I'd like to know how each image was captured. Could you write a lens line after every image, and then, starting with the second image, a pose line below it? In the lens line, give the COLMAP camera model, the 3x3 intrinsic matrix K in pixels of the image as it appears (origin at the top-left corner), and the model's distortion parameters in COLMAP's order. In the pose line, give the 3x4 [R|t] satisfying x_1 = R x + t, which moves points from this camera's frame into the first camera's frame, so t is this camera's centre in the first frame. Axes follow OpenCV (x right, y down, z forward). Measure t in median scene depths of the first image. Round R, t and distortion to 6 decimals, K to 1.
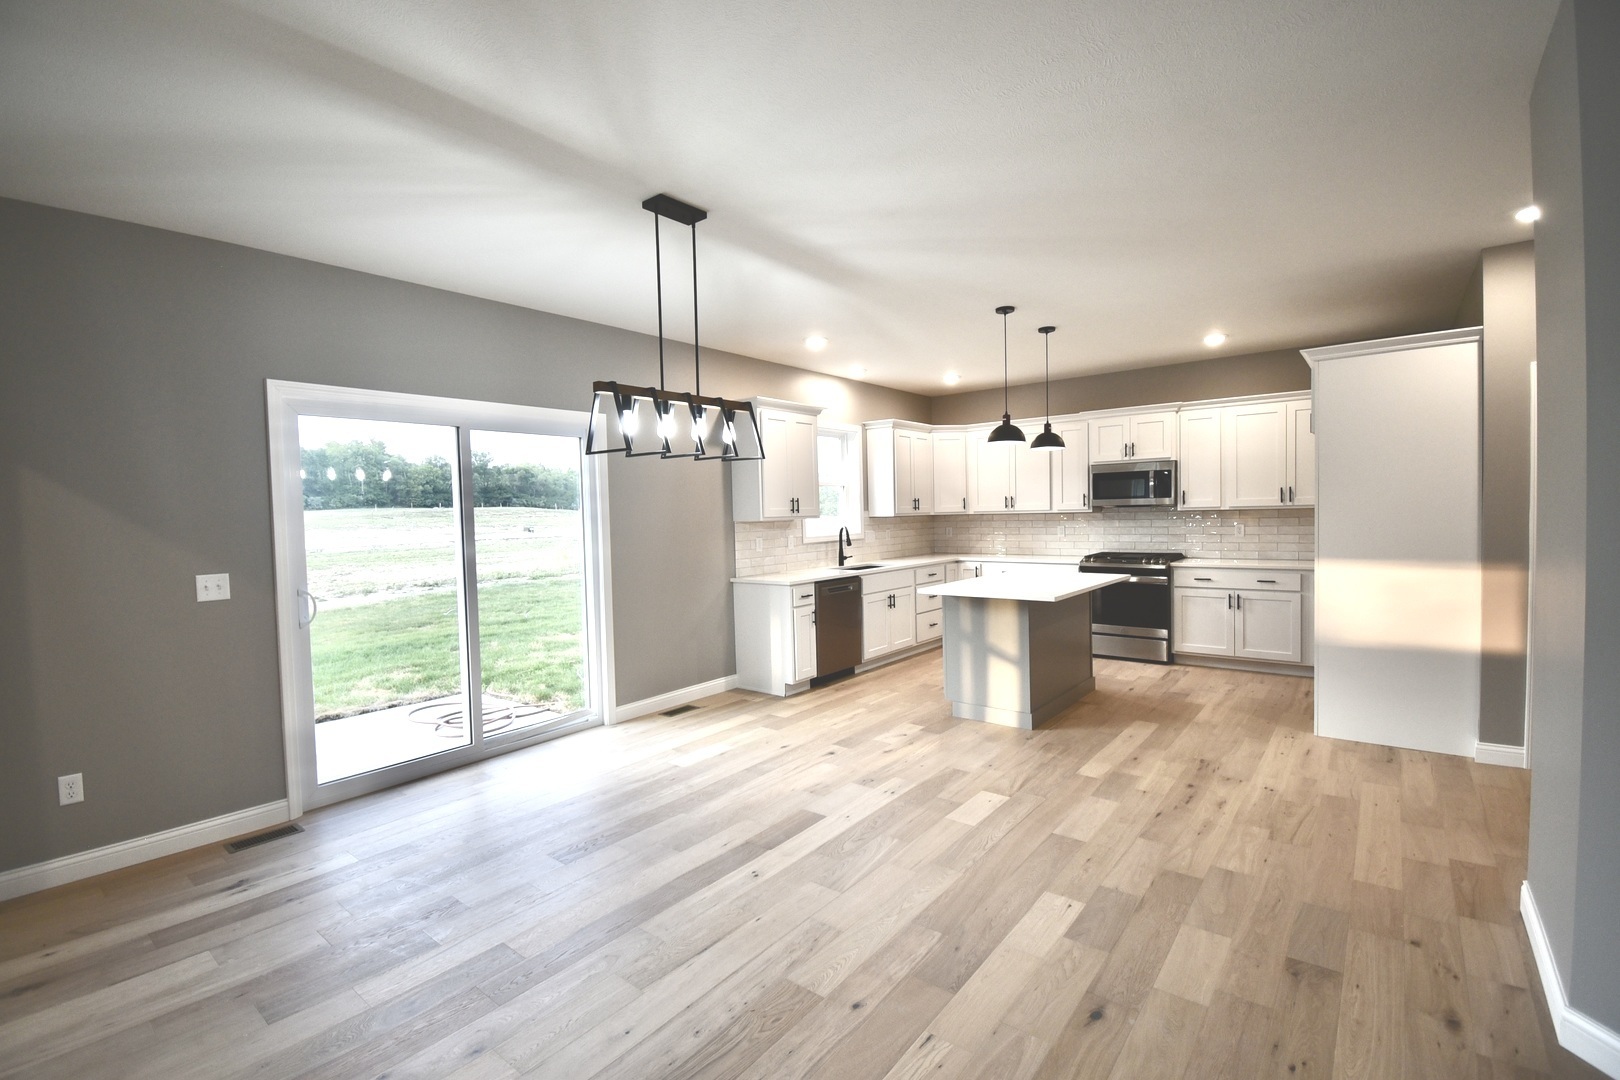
lens RADIAL K [[711.9, 0, 816.3], [0, 711.9, 538.8], [0, 0, 1]] dist [0.017353, -0.025200]
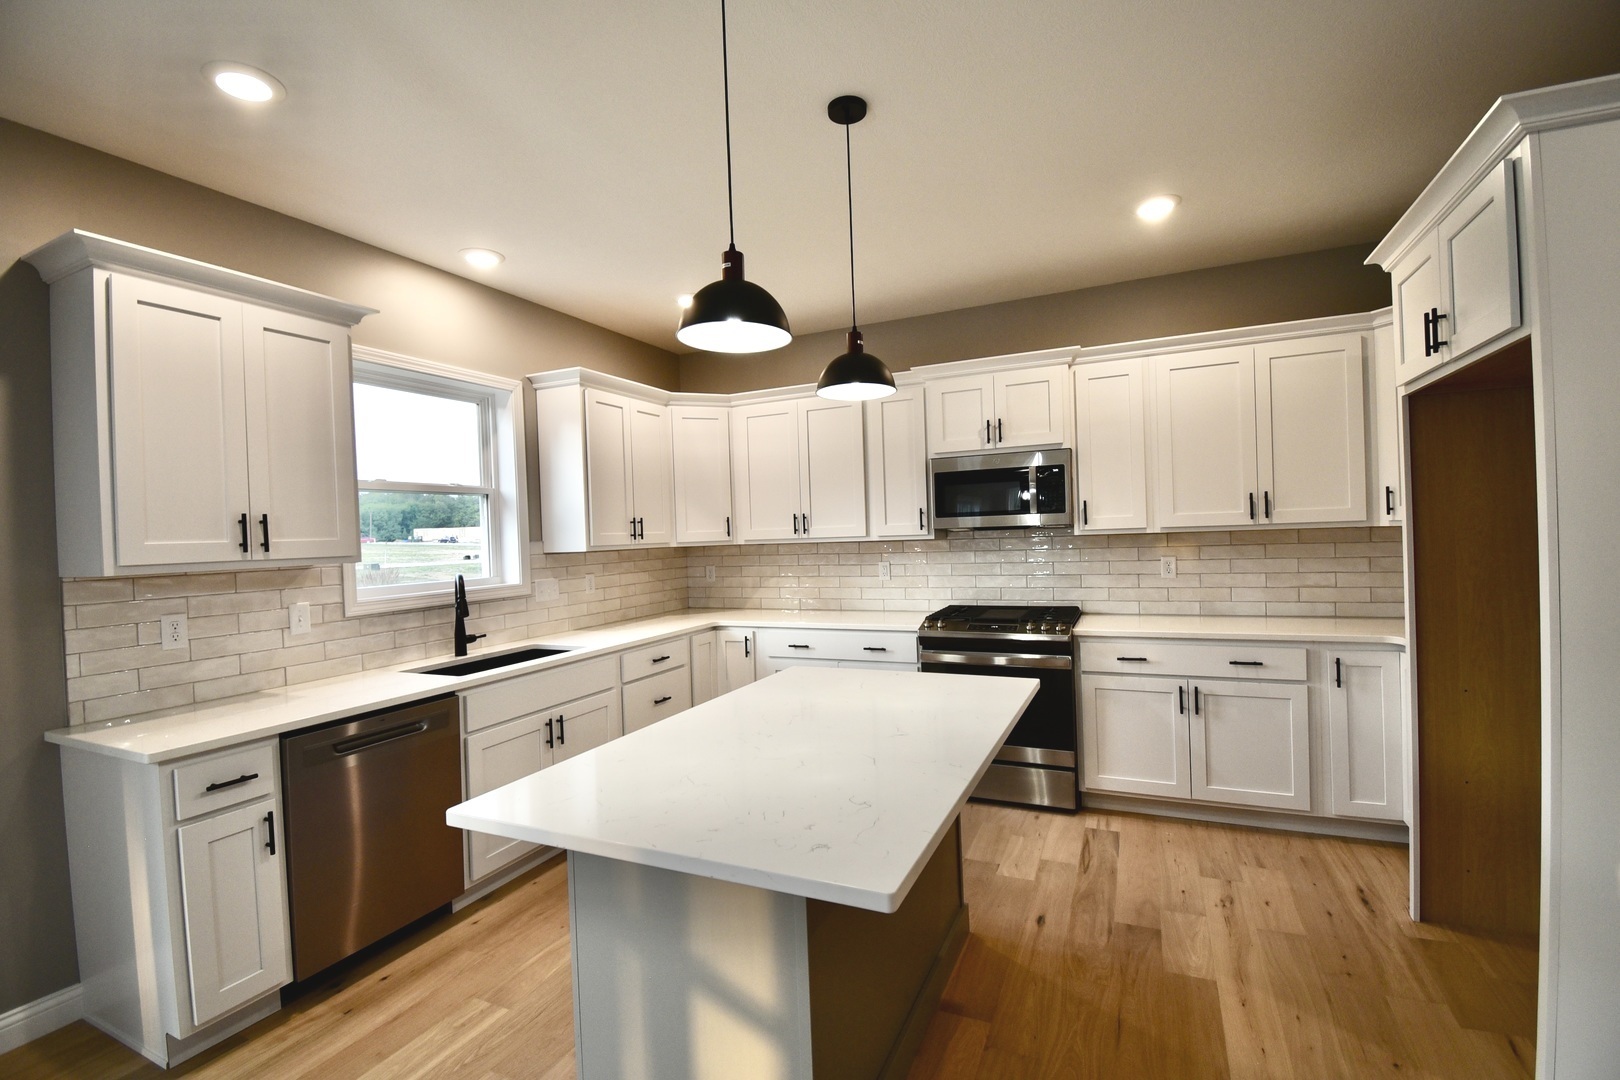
lens RADIAL K [[711.9, 0, 816.3], [0, 711.9, 538.8], [0, 0, 1]] dist [0.017353, -0.025200]
pose [[0.969884, -0.012036, 0.243270, 0.160614], [0.020947, 0.999200, -0.034076, -0.021297], [-0.242665, 0.038146, 0.969360, 0.488198]]
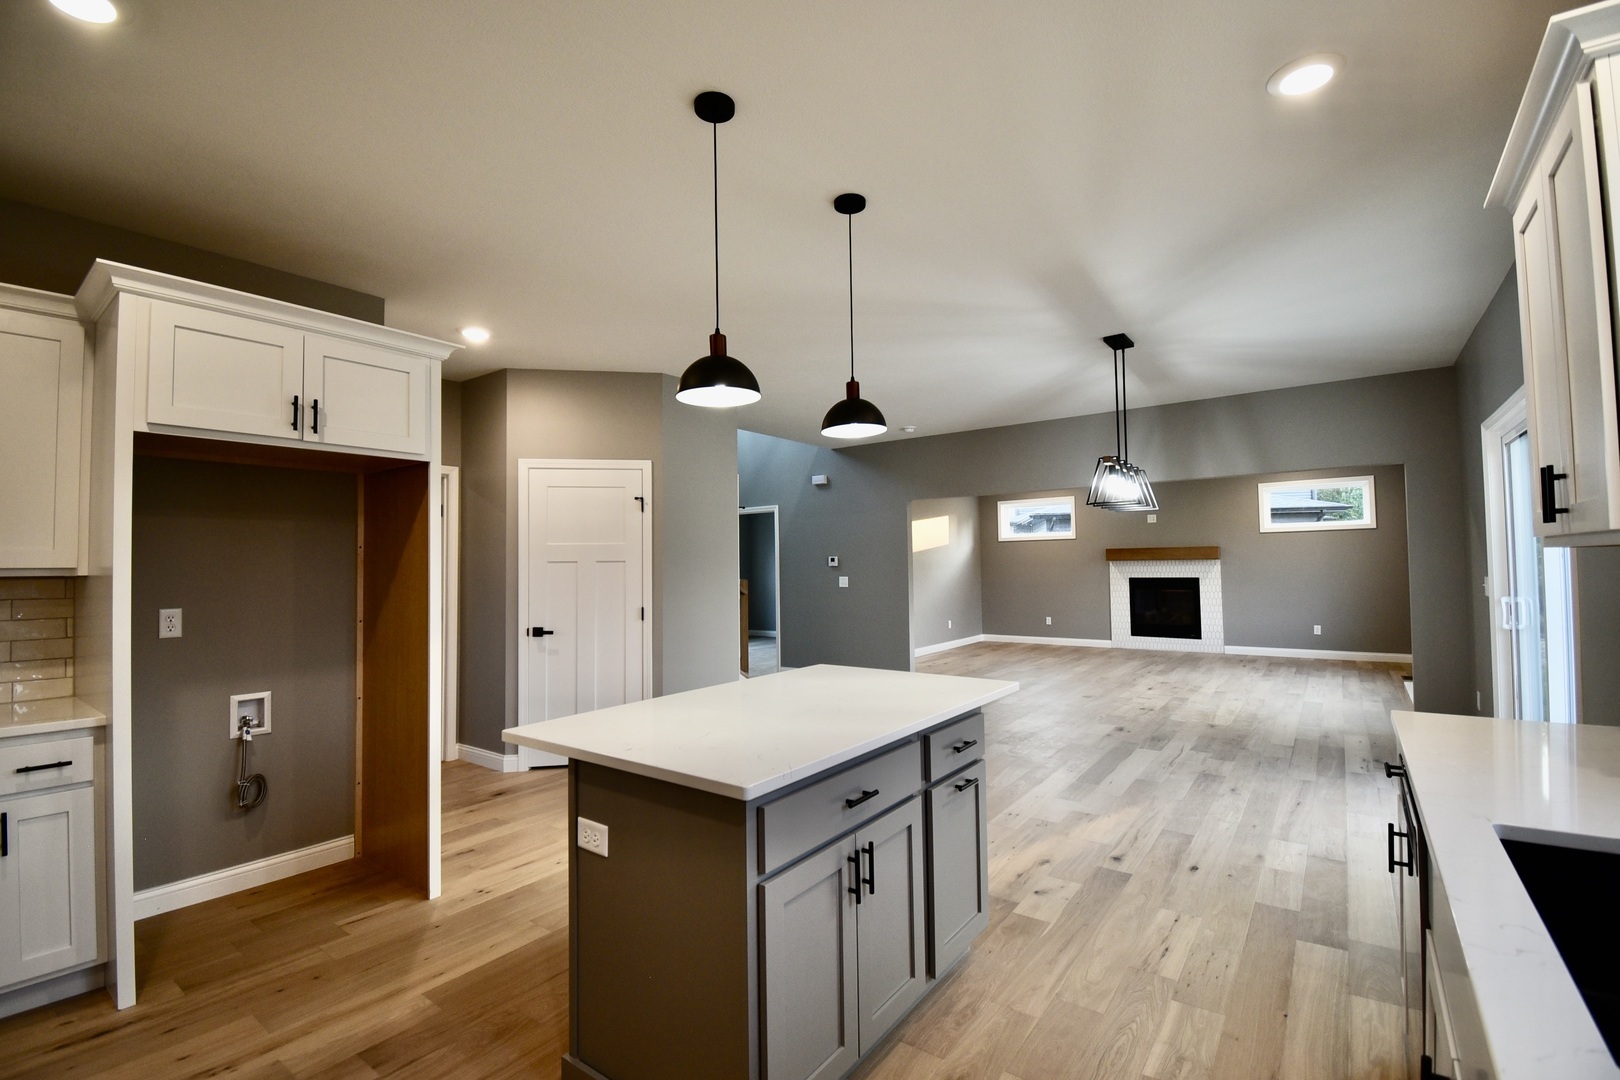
lens RADIAL K [[711.9, 0, 816.3], [0, 711.9, 538.8], [0, 0, 1]] dist [0.017353, -0.025200]
pose [[-0.998471, 0.039731, -0.038440, 0.232947], [0.039658, 0.999210, 0.002677, -0.037365], [0.038516, 0.001149, -0.999257, 1.136627]]
